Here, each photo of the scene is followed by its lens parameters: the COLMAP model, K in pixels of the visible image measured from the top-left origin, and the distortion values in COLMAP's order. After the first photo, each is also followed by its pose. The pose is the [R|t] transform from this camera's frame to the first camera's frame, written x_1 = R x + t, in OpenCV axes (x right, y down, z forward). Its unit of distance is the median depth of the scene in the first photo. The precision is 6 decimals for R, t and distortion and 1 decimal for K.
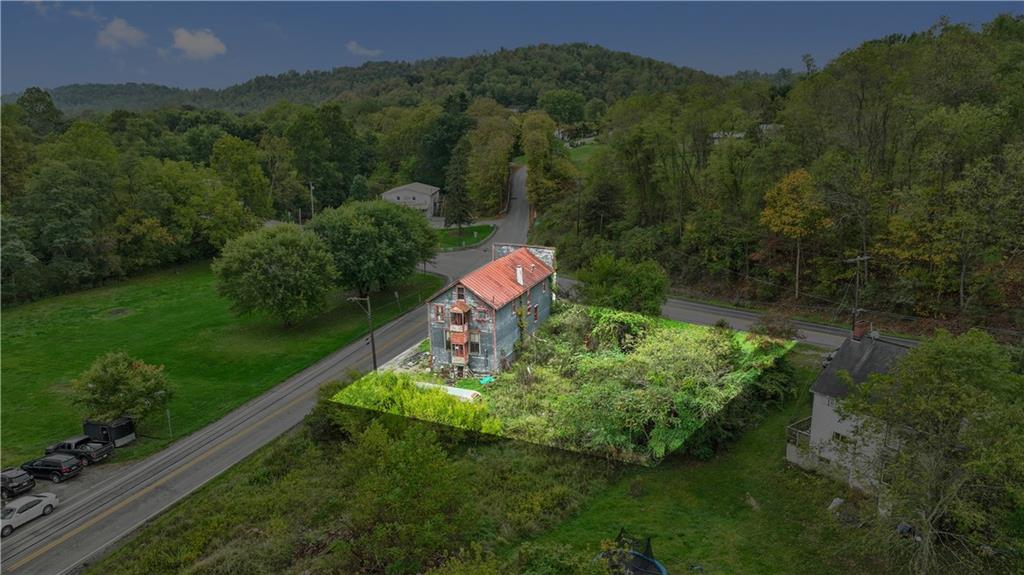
lens RADIAL K [[737.9, 0, 513.0], [0, 737.9, 285.4], [0, 0, 1]] dist [-0.001937, -0.000132]
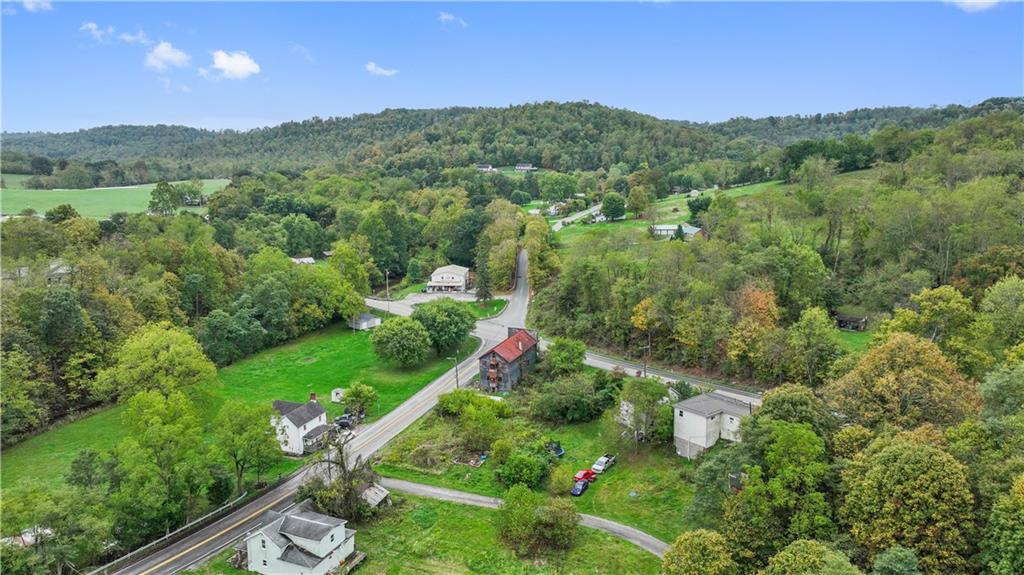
lens RADIAL K [[737.9, 0, 510.6], [0, 737.9, 290.0], [0, 0, 1]] dist [-0.001937, -0.000132]
pose [[0.999899, 0.001712, -0.014102, 0.004964], [-0.002155, 0.999503, -0.031465, -0.050772], [0.014041, 0.031492, 0.999405, -0.544814]]
